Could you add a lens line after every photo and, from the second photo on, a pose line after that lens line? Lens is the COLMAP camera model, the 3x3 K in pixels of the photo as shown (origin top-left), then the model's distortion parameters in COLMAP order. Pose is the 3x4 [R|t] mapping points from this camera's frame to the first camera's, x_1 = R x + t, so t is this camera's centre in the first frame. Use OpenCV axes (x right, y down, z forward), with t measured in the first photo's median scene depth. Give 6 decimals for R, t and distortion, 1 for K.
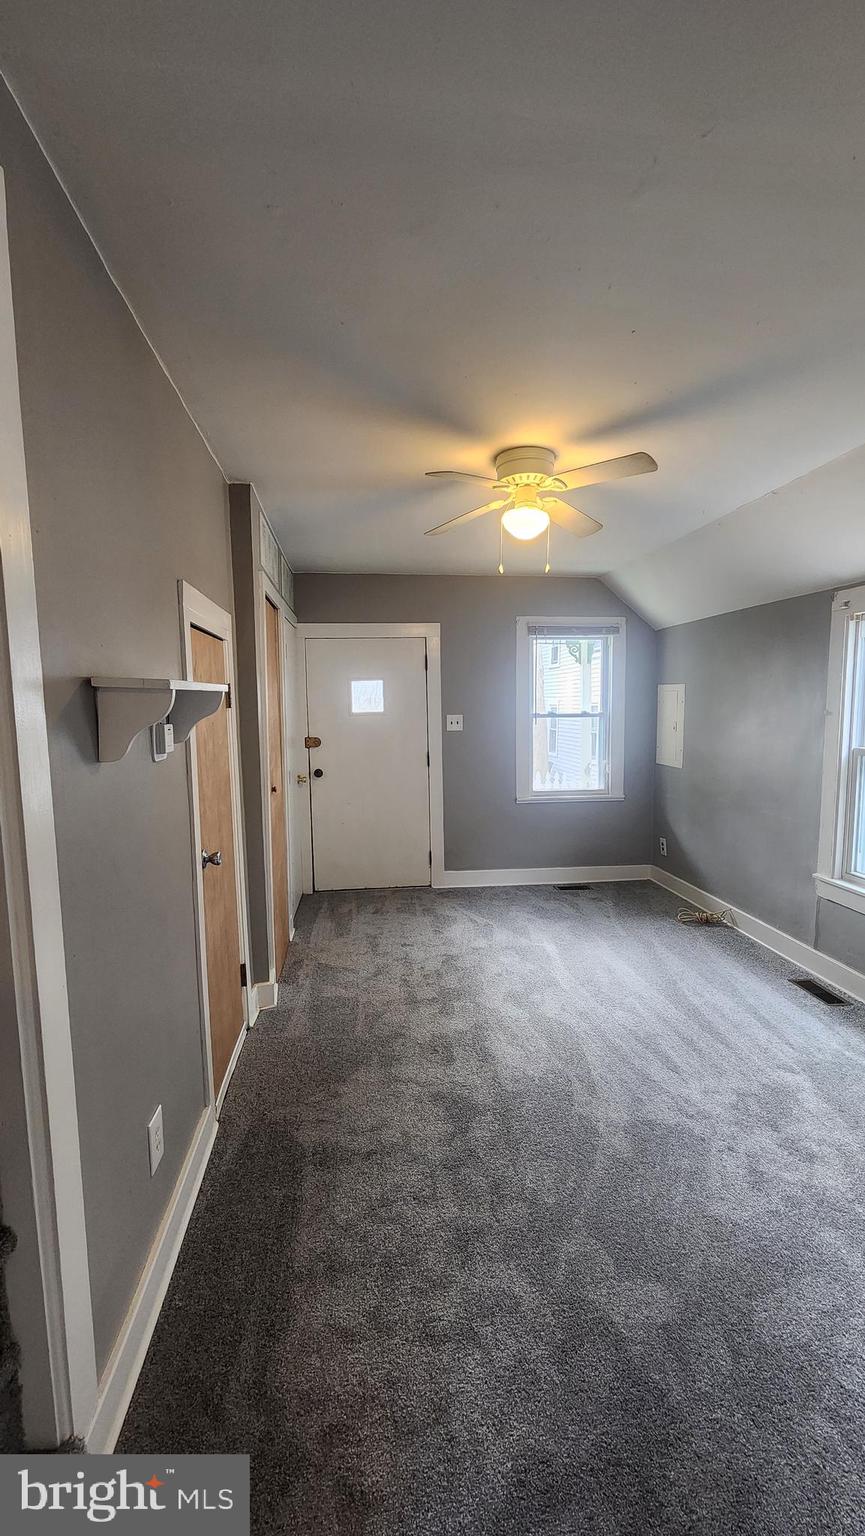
lens RADIAL K [[629.6, 0, 432.5], [0, 629.6, 768.0], [0, 0, 1]] dist [-0.001863, 0.000537]
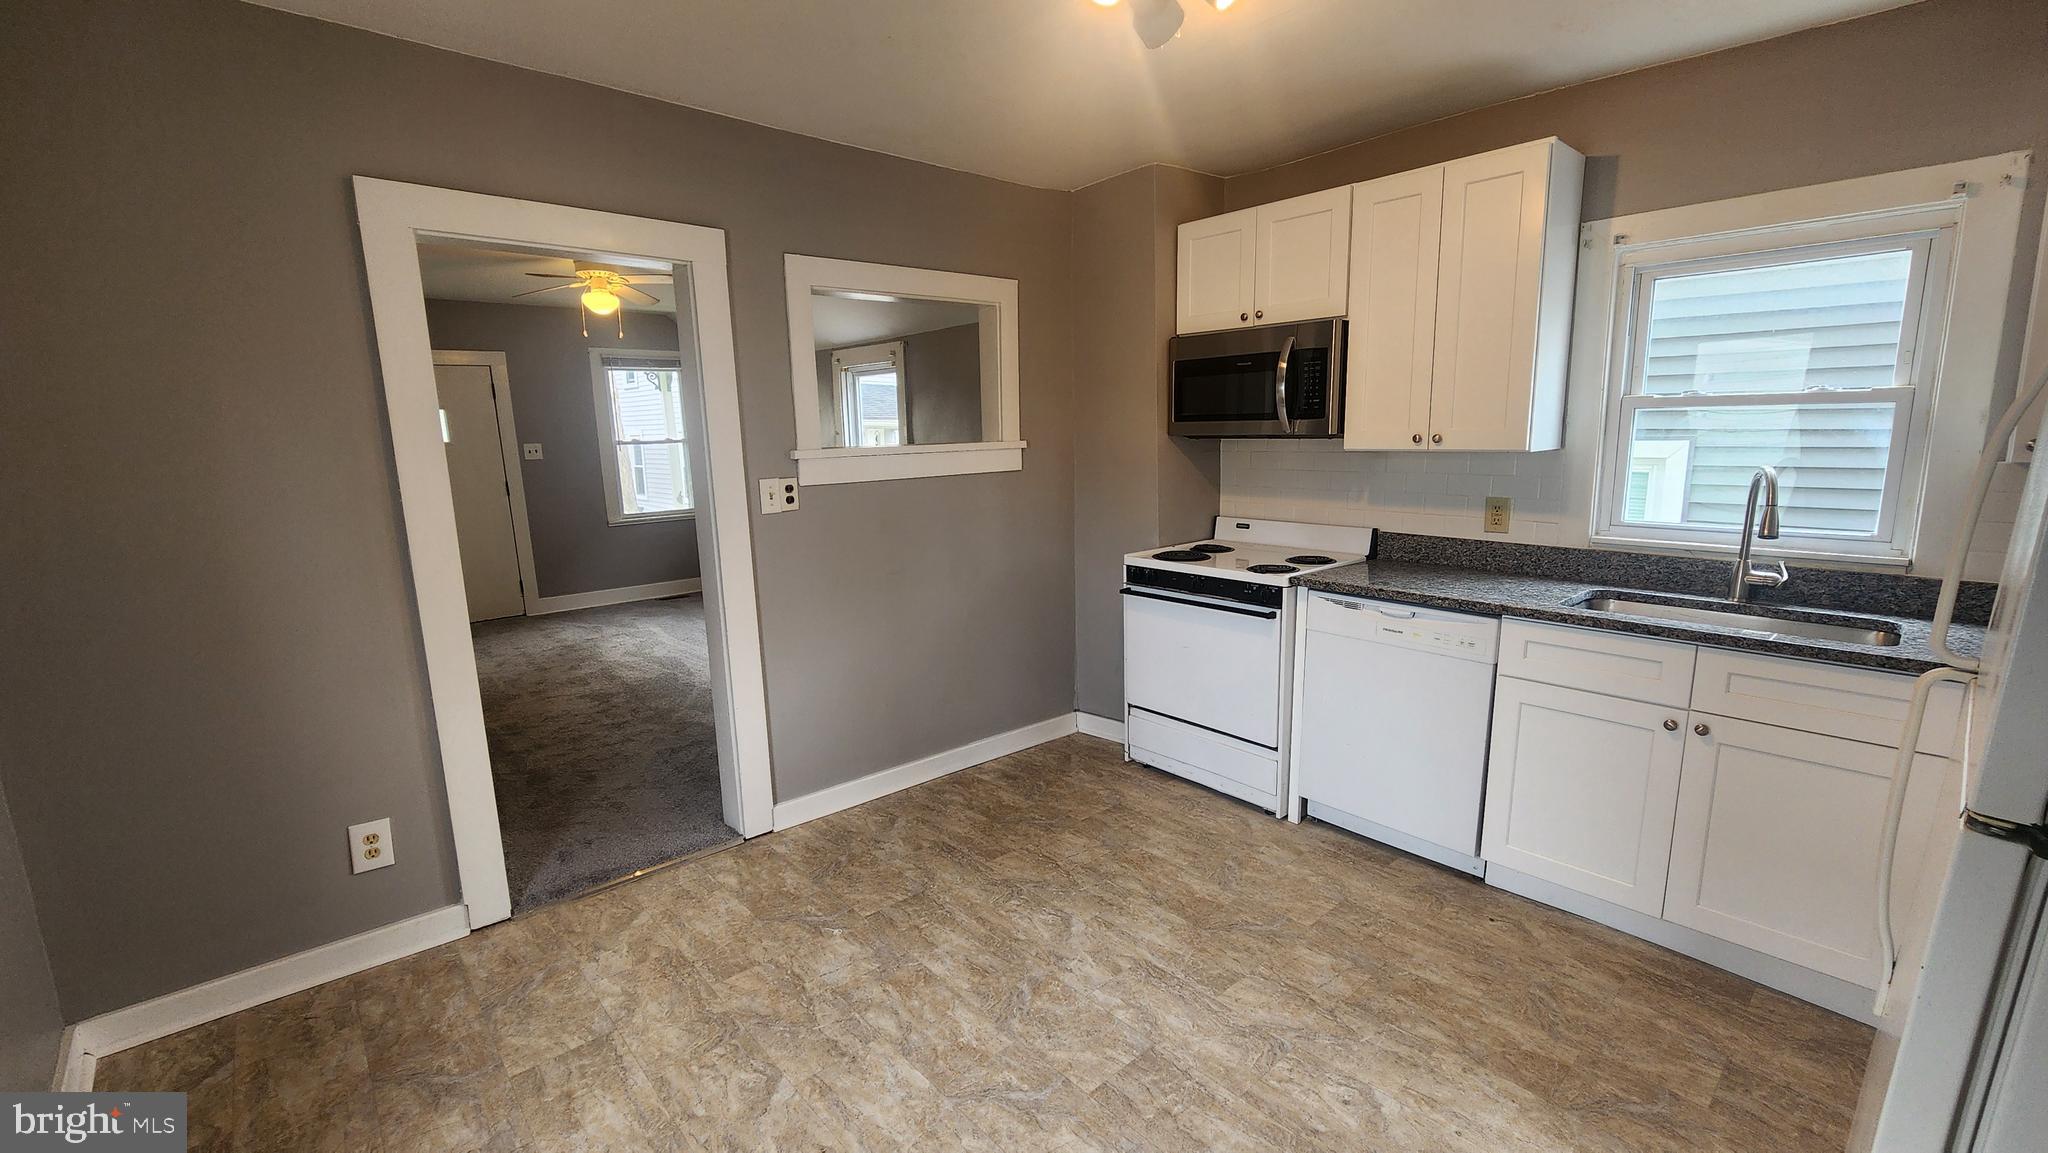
lens RADIAL K [[842.3, 0, 1031.2], [0, 842.3, 580.5], [0, 0, 1]] dist [-0.002681, -0.000011]
pose [[0.812222, -0.113821, 0.572136, -0.115580], [0.073463, 0.992929, 0.093244, 0.069189], [-0.578704, -0.033704, 0.814841, -0.595365]]
